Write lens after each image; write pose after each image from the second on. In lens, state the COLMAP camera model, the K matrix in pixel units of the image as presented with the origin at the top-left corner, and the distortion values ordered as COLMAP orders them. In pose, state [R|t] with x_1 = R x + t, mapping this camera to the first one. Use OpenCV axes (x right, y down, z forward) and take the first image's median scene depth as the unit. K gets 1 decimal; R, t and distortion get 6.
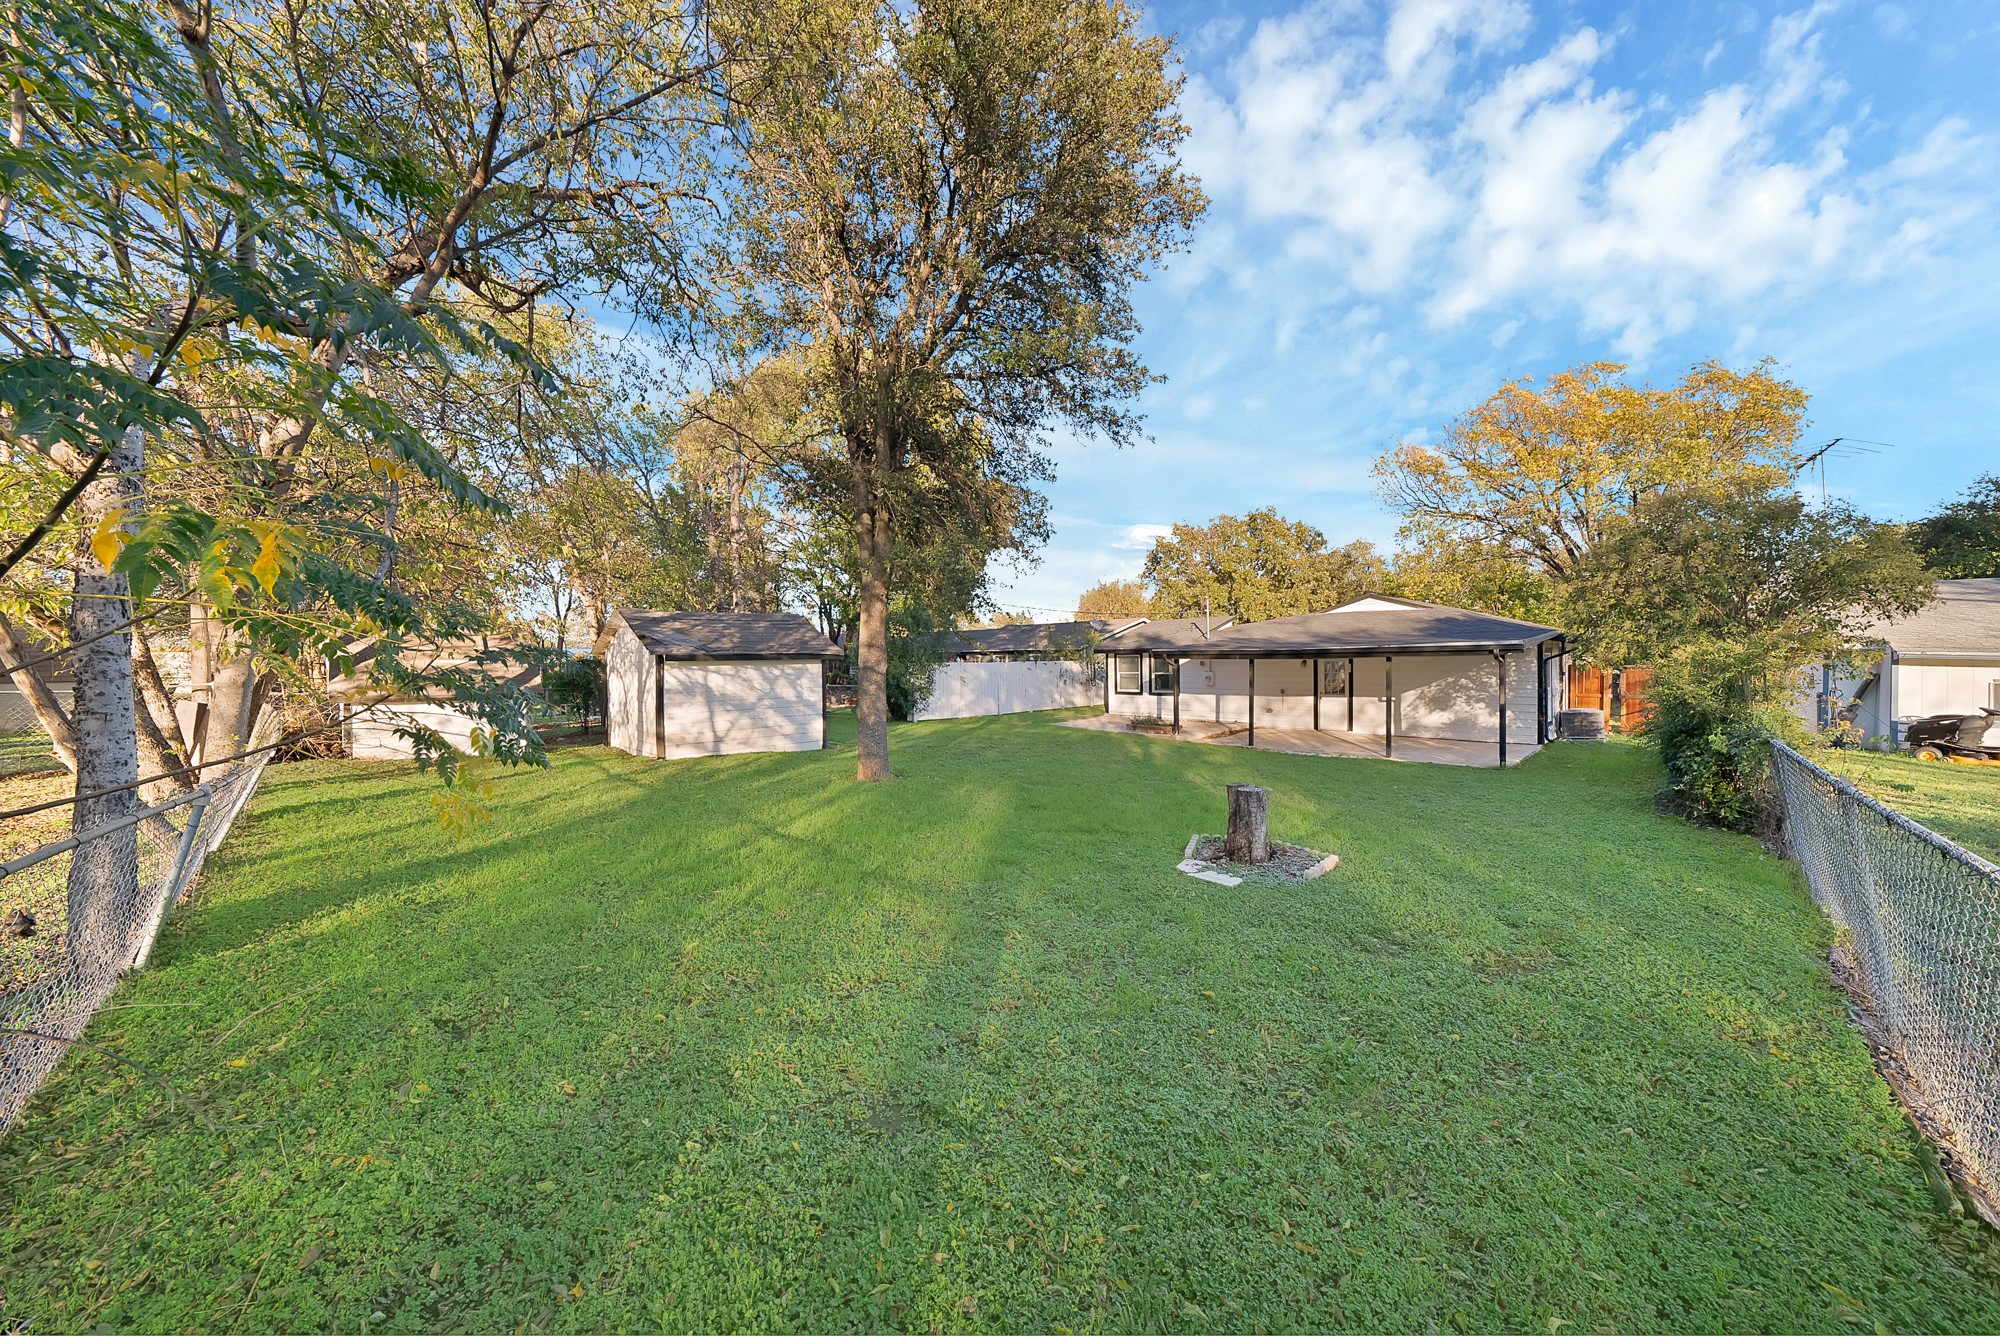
lens RADIAL K [[737.5, 0, 997.2], [0, 737.5, 667.1], [0, 0, 1]] dist [-0.023659, 0.001801]
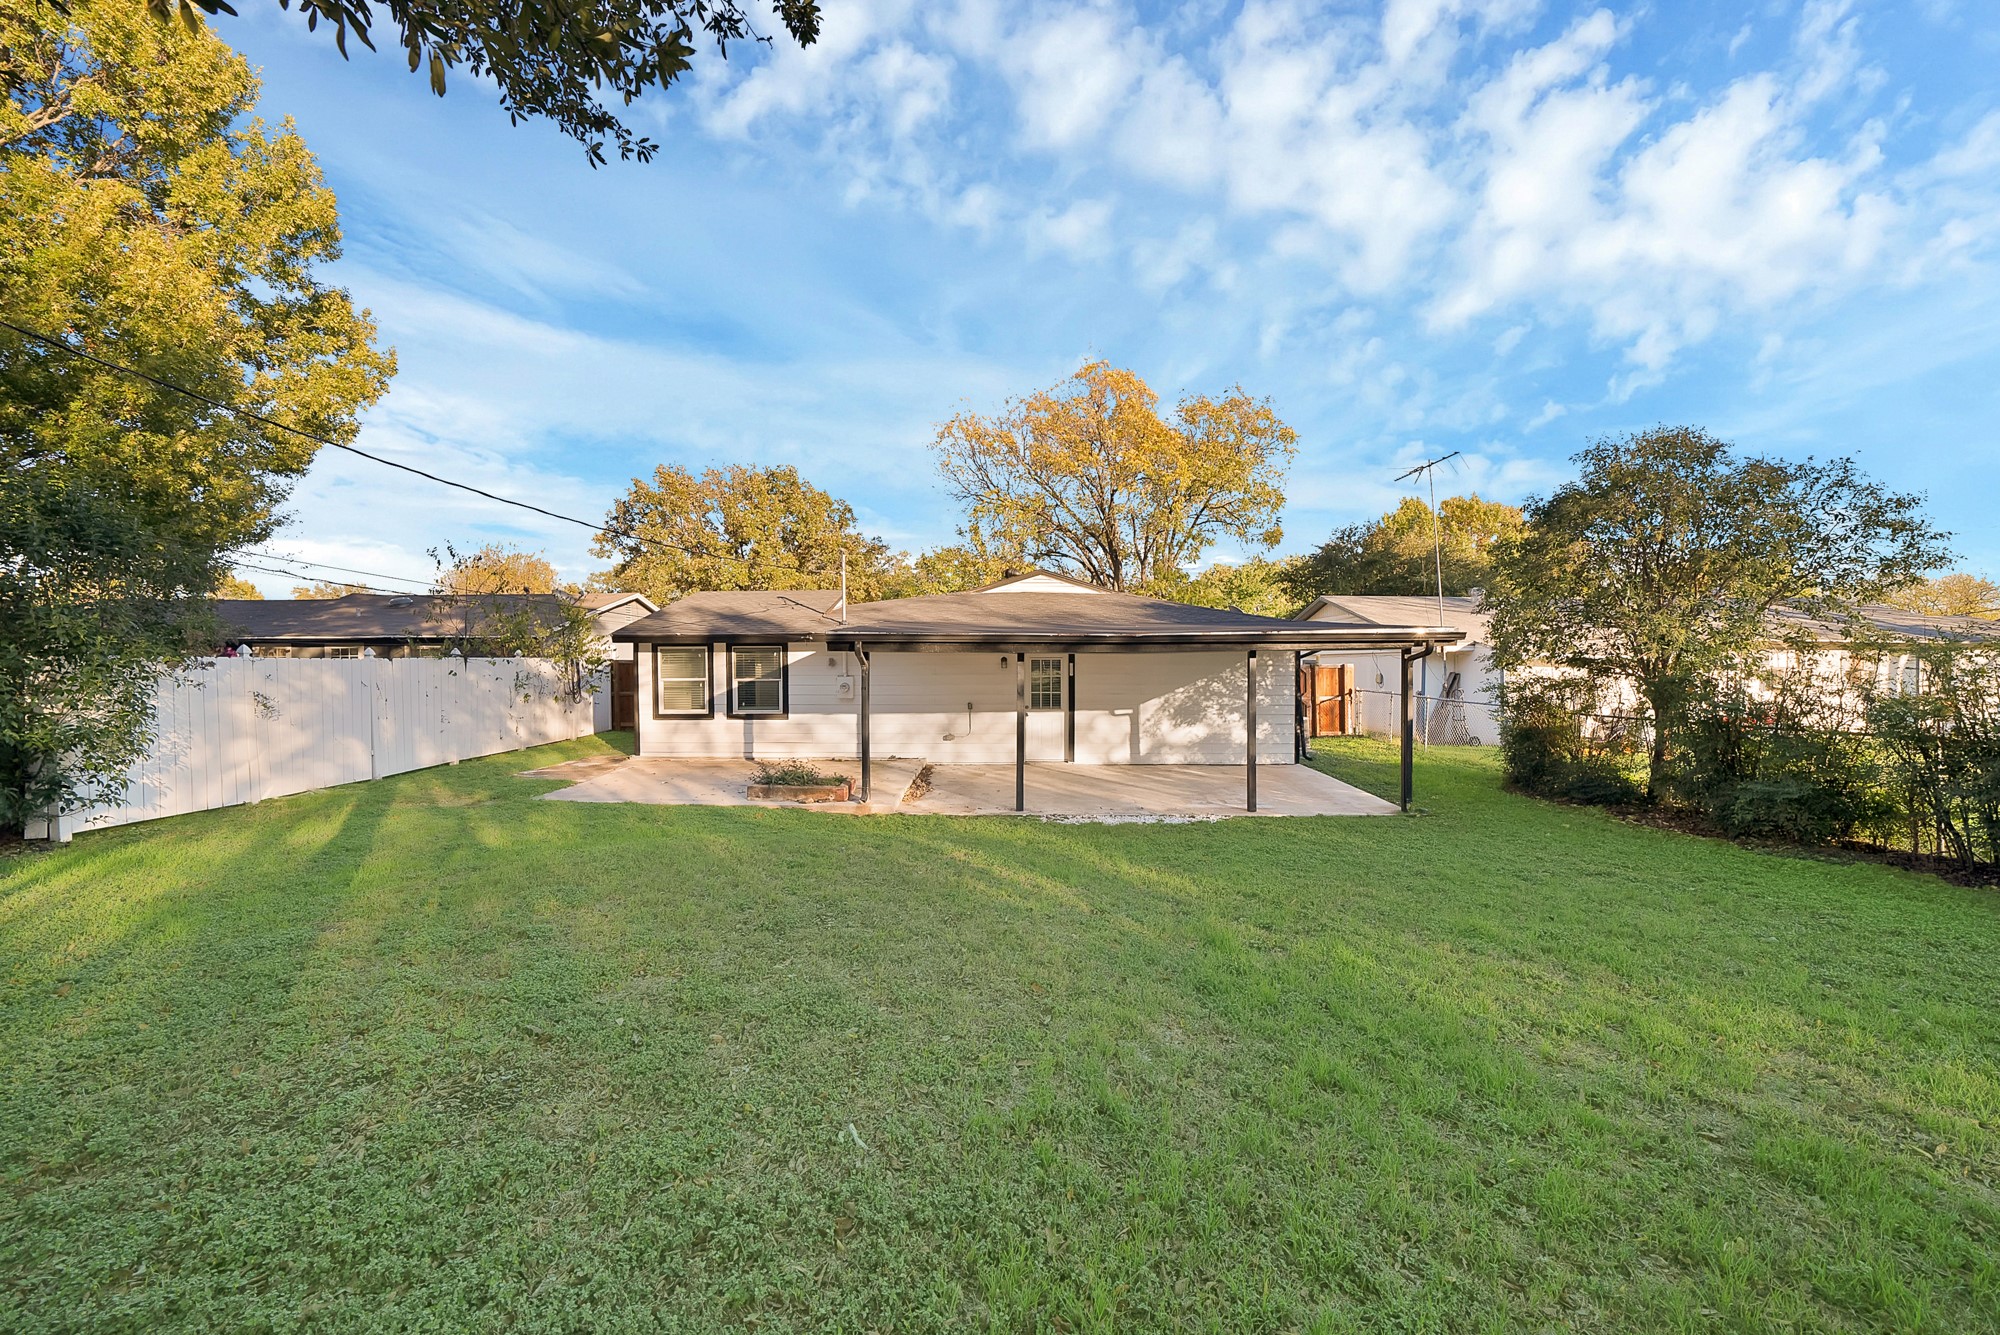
lens RADIAL K [[737.5, 0, 1019.9], [0, 737.5, 680.4], [0, 0, 1]] dist [-0.023659, 0.001801]
pose [[0.702133, -0.013003, 0.711927, -0.036506], [0.002650, 0.999874, 0.015649, 0.001660], [-0.712041, -0.009101, 0.702079, 0.451763]]
